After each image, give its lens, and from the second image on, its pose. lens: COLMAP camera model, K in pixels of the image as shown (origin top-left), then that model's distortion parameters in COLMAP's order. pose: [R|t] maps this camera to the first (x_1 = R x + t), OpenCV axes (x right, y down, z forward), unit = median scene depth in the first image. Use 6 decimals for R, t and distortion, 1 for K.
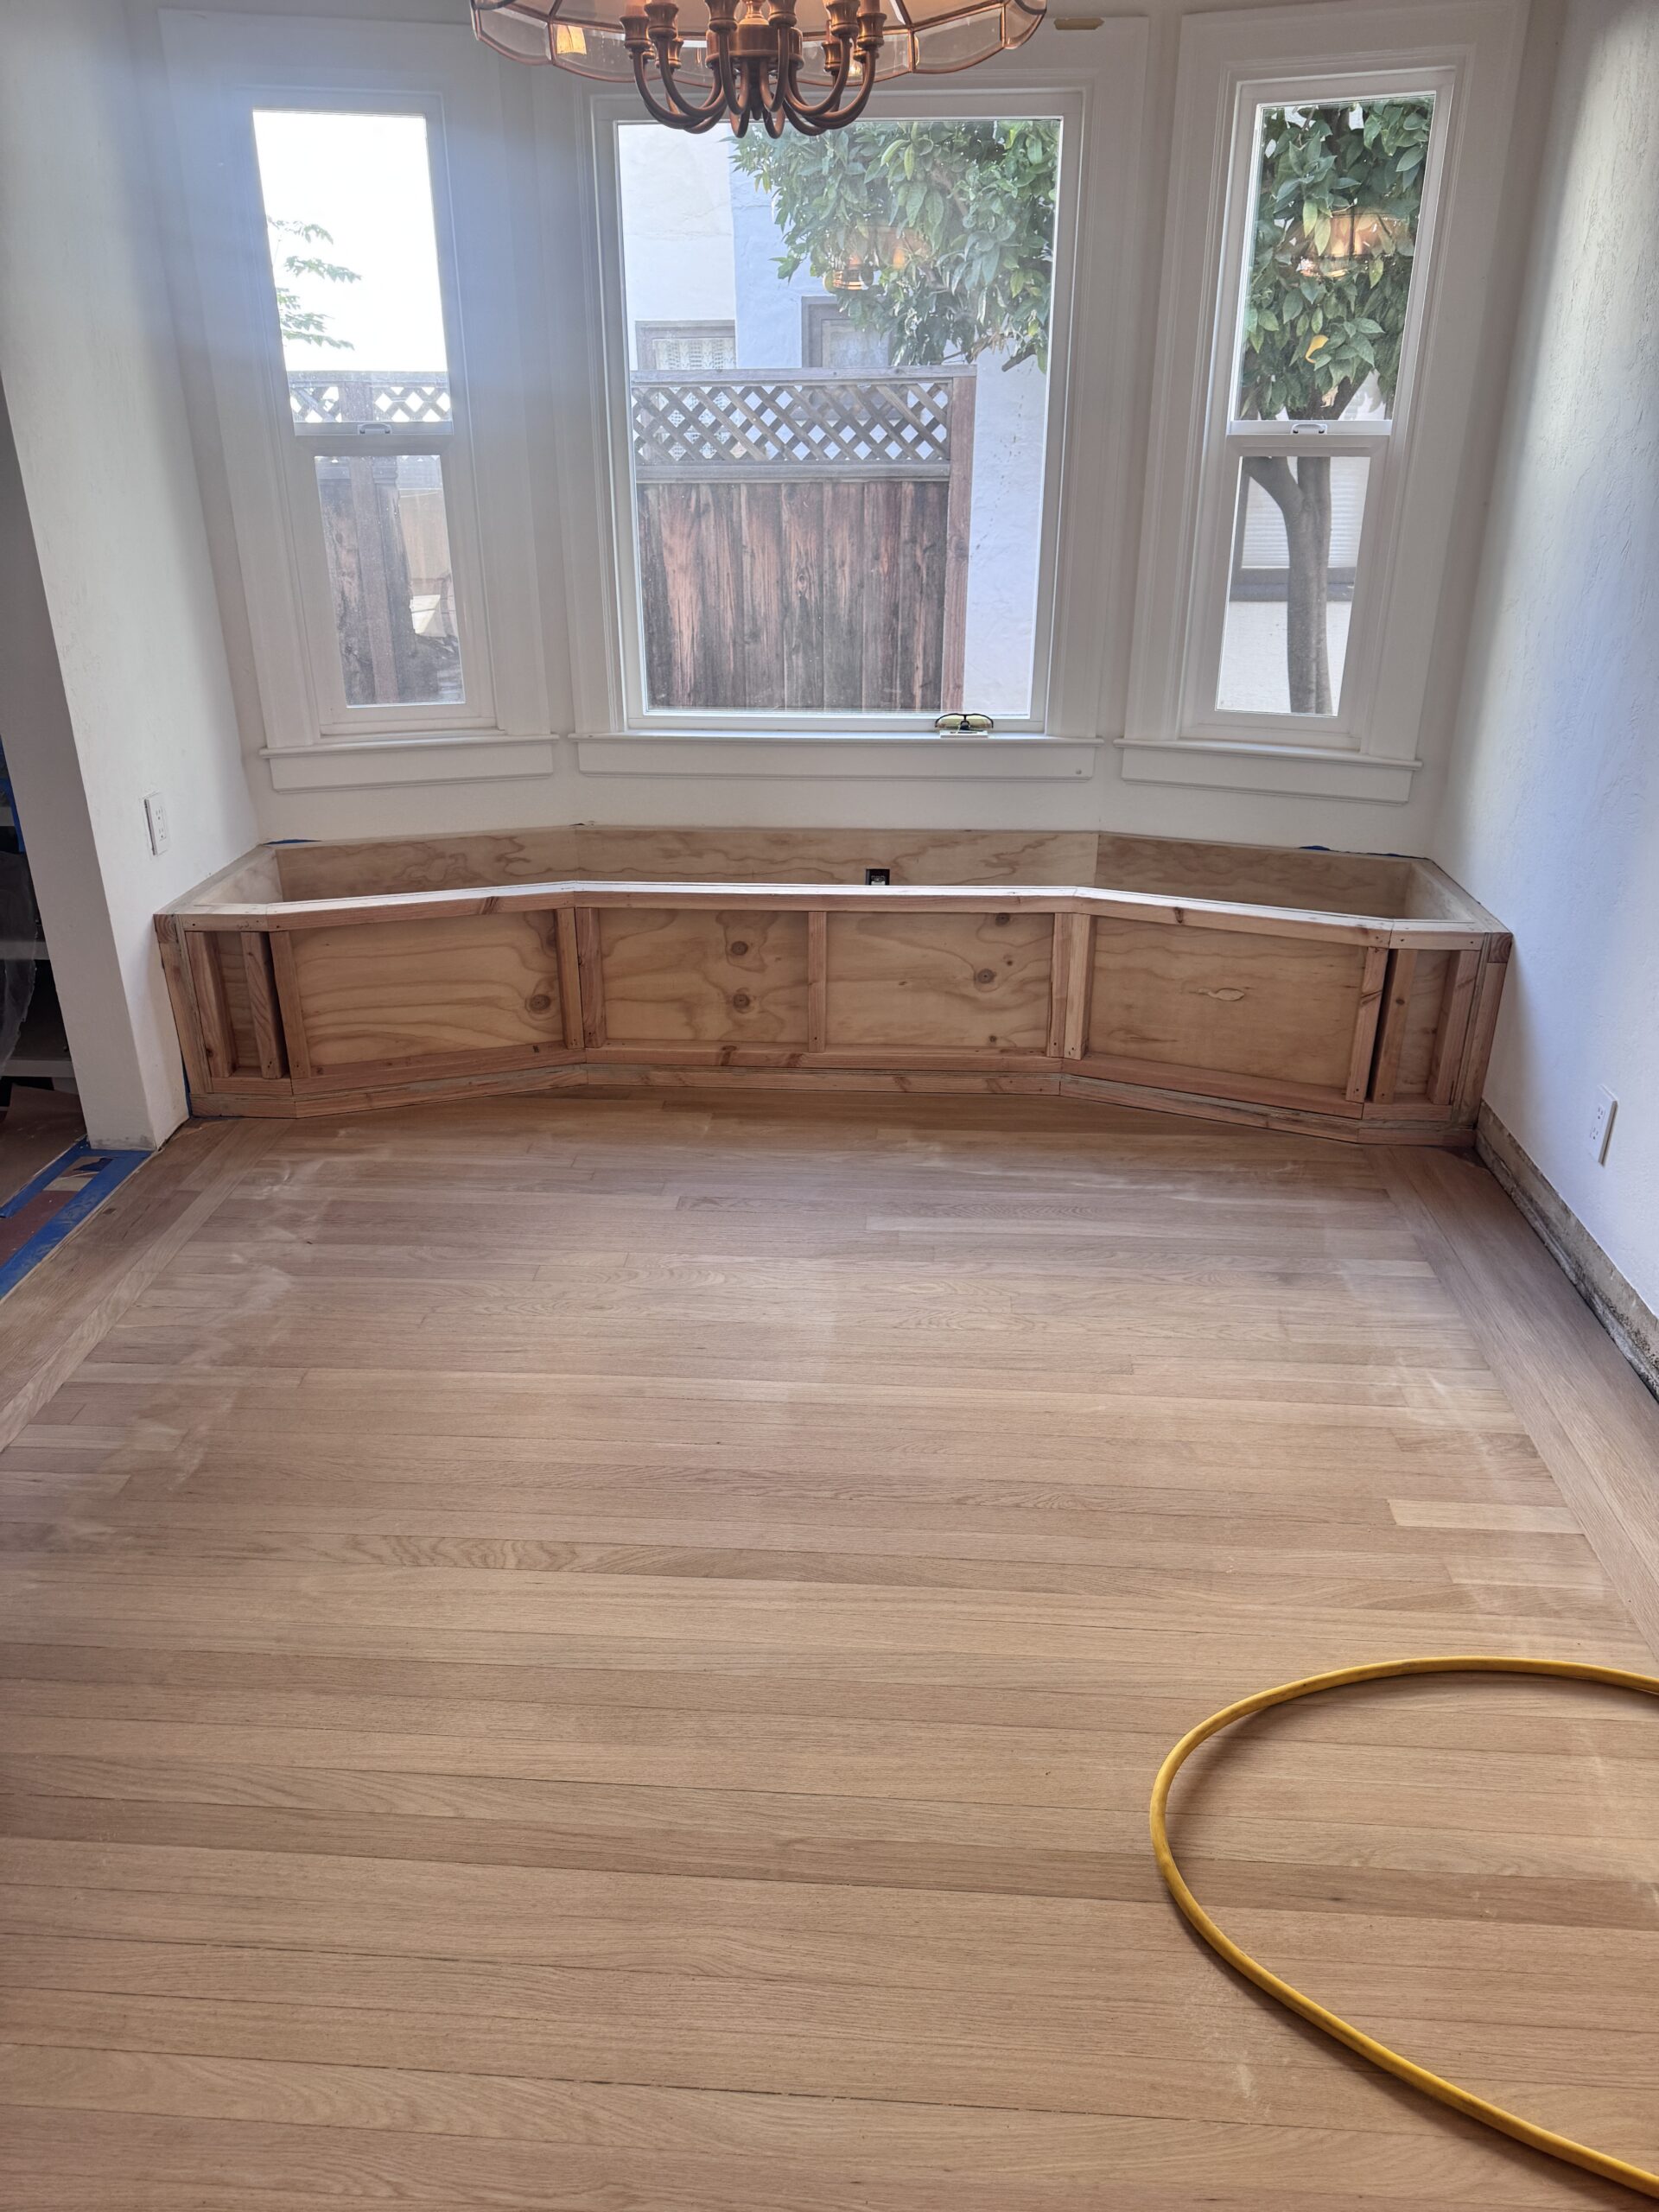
lens RADIAL K [[1550.3, 0, 825.9], [0, 1550.3, 1110.2], [0, 0, 1]] dist [-0.002610, -0.001598]
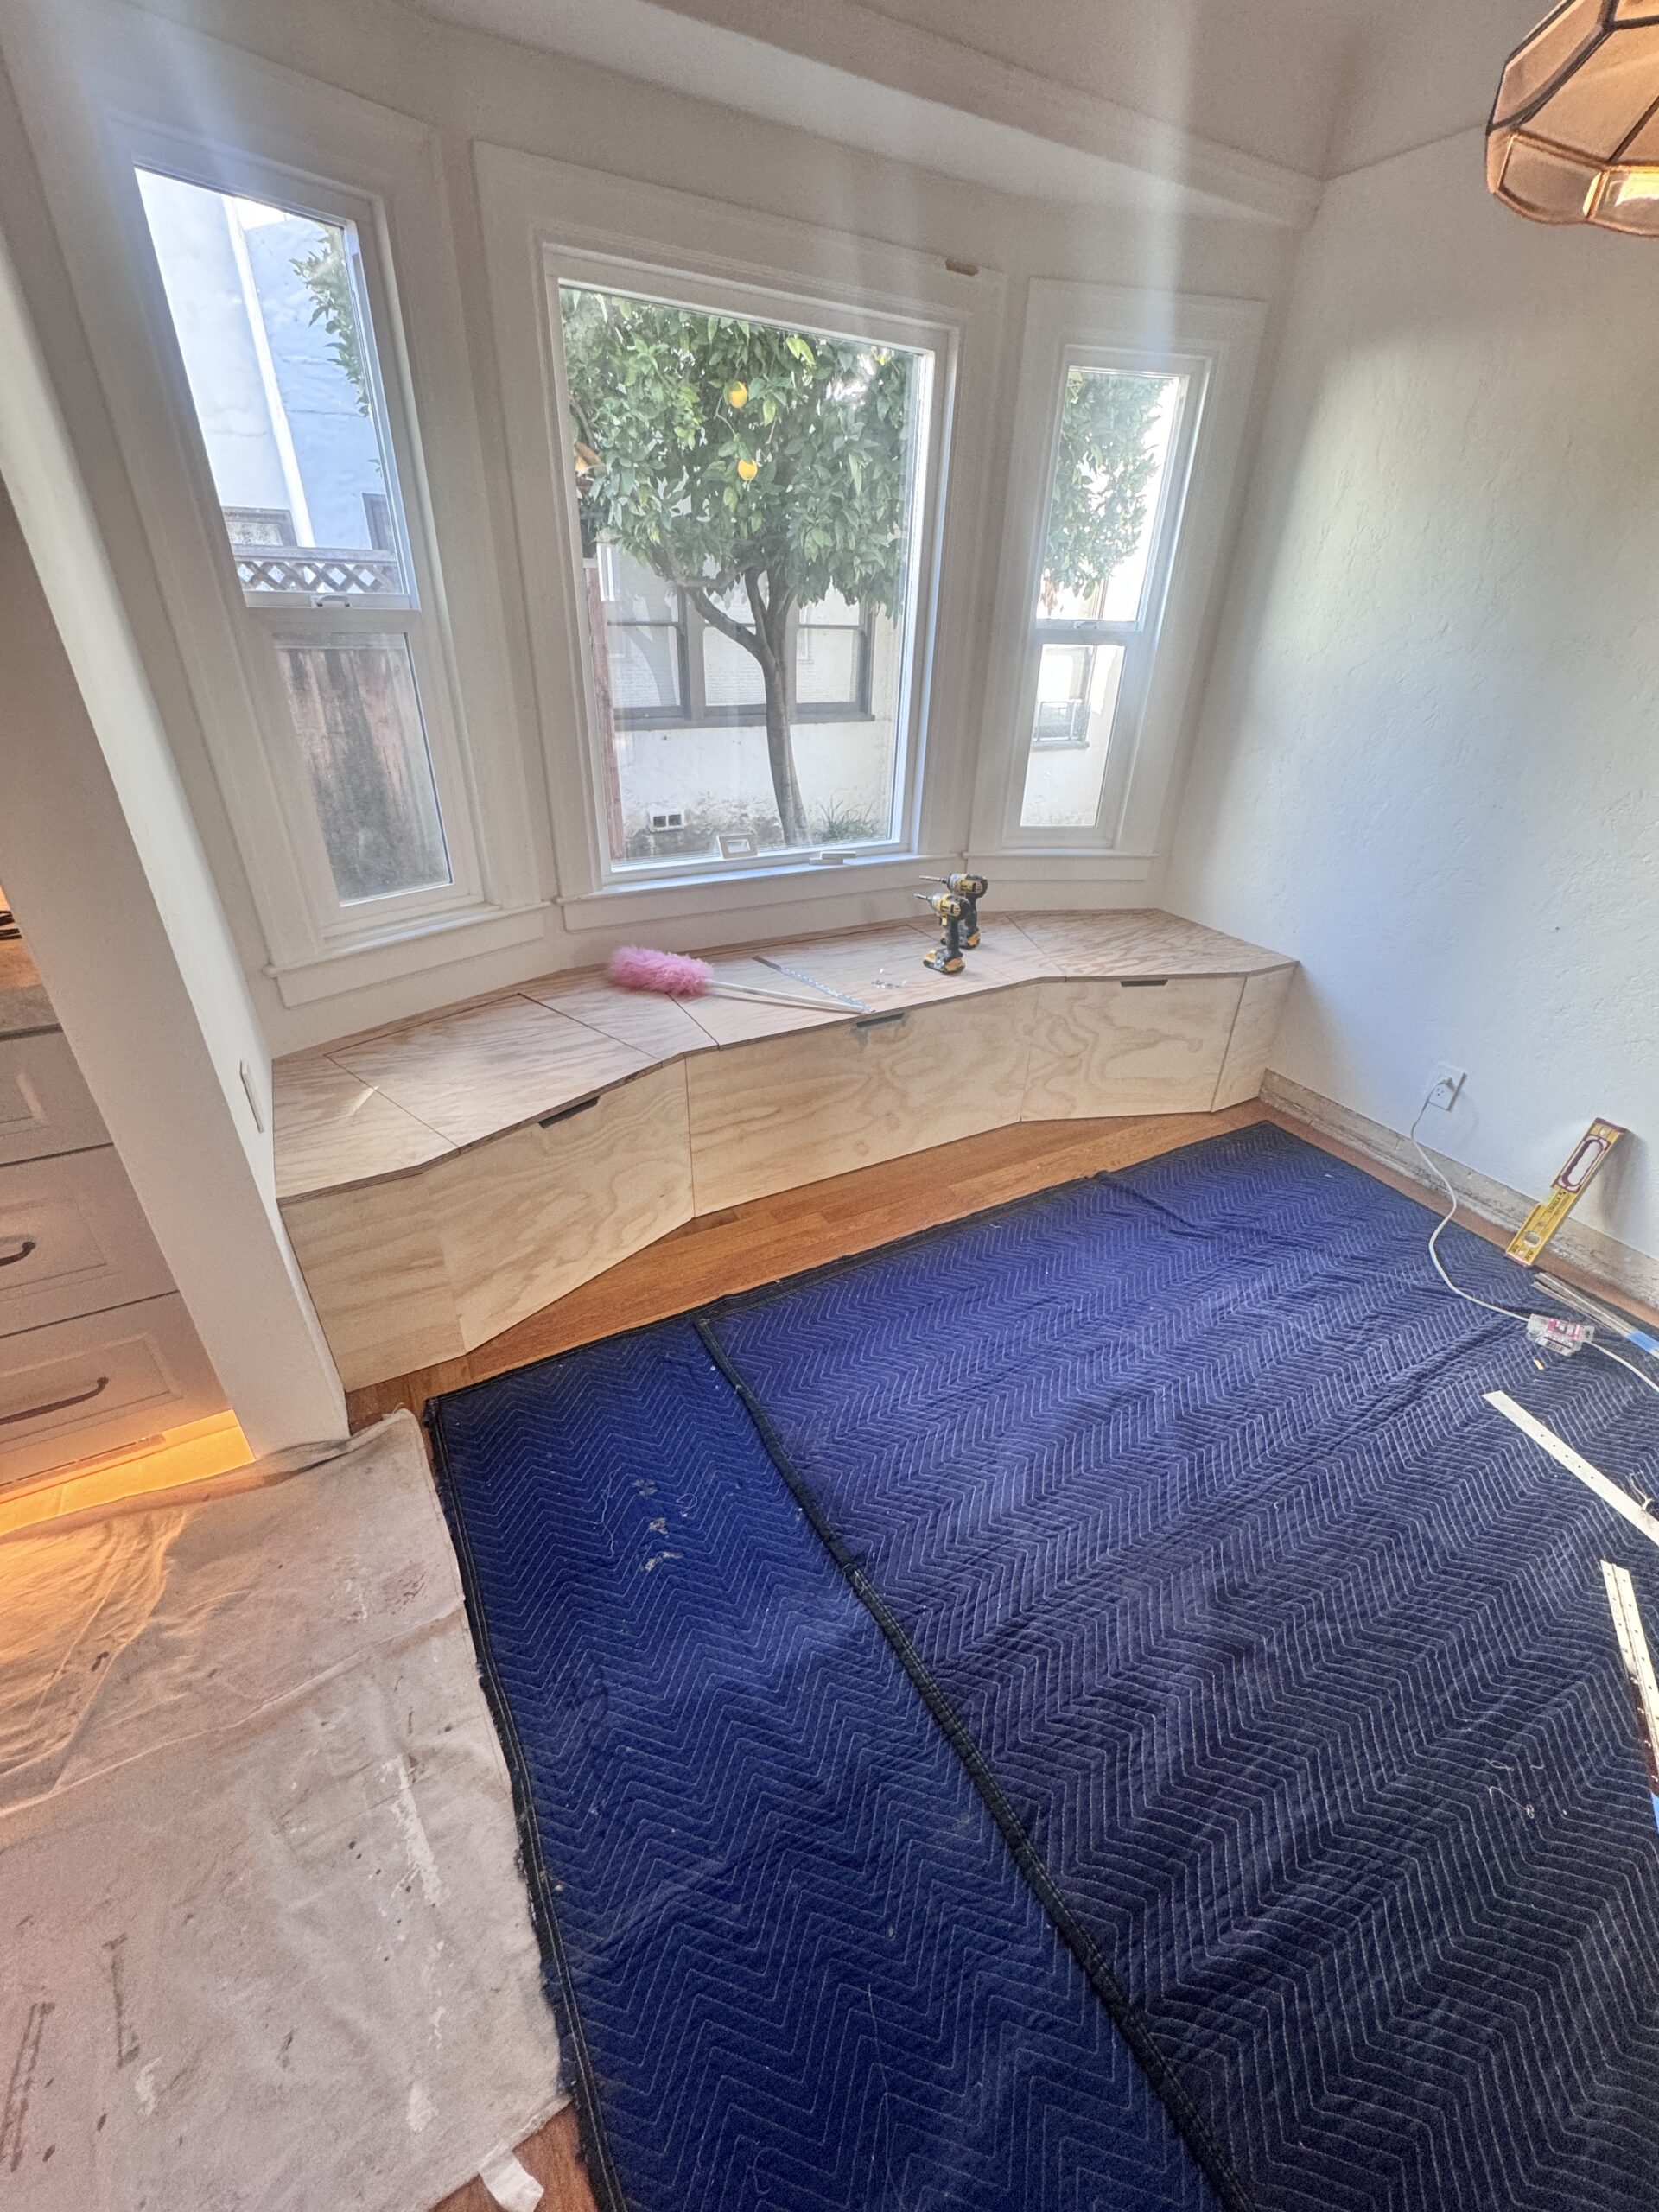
lens RADIAL K [[883.1, 0, 828.4], [0, 883.1, 1099.4], [0, 0, 1]] dist [-0.001945, 0.000007]
pose [[0.846056, -0.238668, 0.476683, -0.337352], [0.190701, 0.970511, 0.147448, -0.164301], [-0.497817, -0.033846, 0.866621, 0.364914]]
